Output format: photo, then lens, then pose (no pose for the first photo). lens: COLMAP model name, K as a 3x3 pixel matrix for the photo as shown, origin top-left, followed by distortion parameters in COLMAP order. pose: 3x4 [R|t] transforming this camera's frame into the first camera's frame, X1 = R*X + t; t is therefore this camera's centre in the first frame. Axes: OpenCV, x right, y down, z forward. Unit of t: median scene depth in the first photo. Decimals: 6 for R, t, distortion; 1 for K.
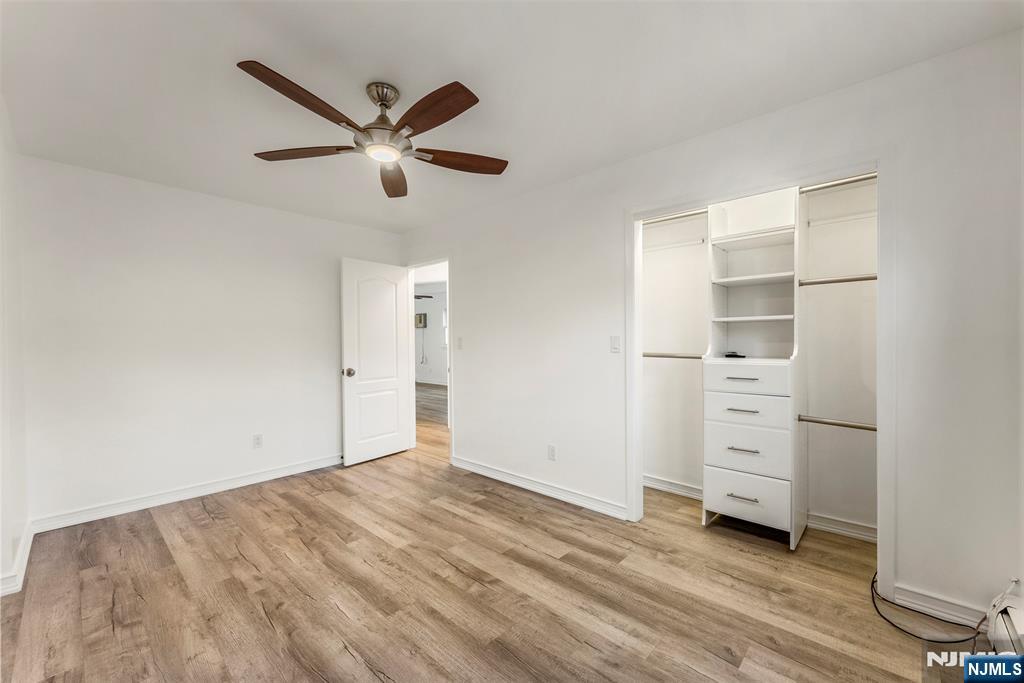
lens RADIAL K [[415.2, 0, 511.5], [0, 415.2, 340.3], [0, 0, 1]] dist [-0.003118, 0.000519]
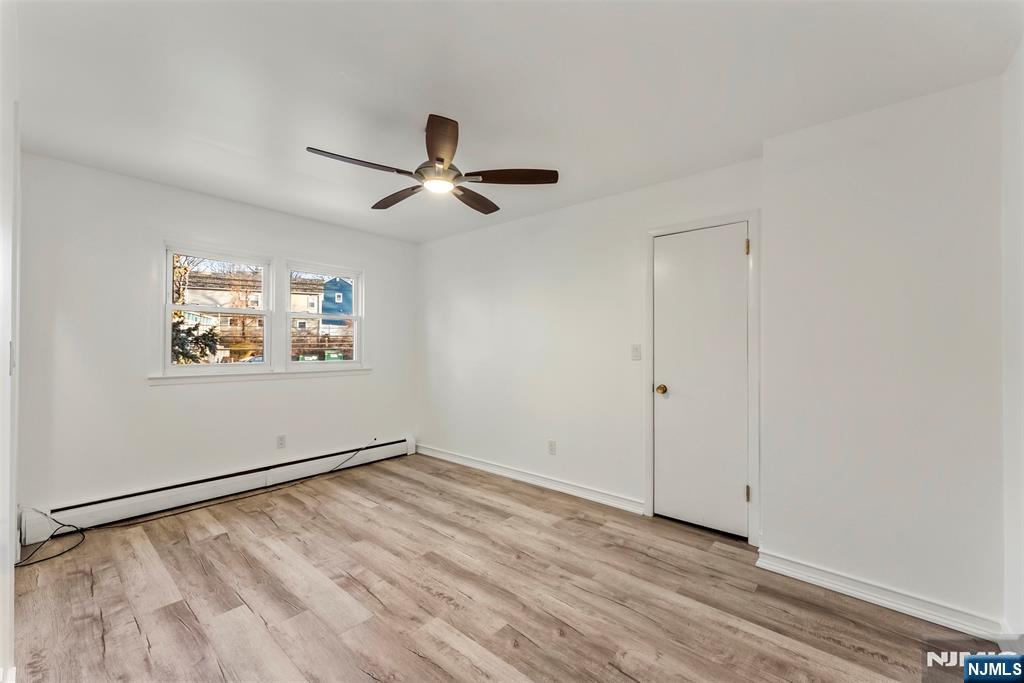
lens RADIAL K [[415.2, 0, 511.9], [0, 415.2, 346.0], [0, 0, 1]] dist [-0.003118, 0.000519]
pose [[-0.999268, -0.000839, -0.038246, -0.437476], [-0.000794, 0.999999, -0.001203, -0.006974], [0.038247, -0.001172, -0.999268, 2.028988]]
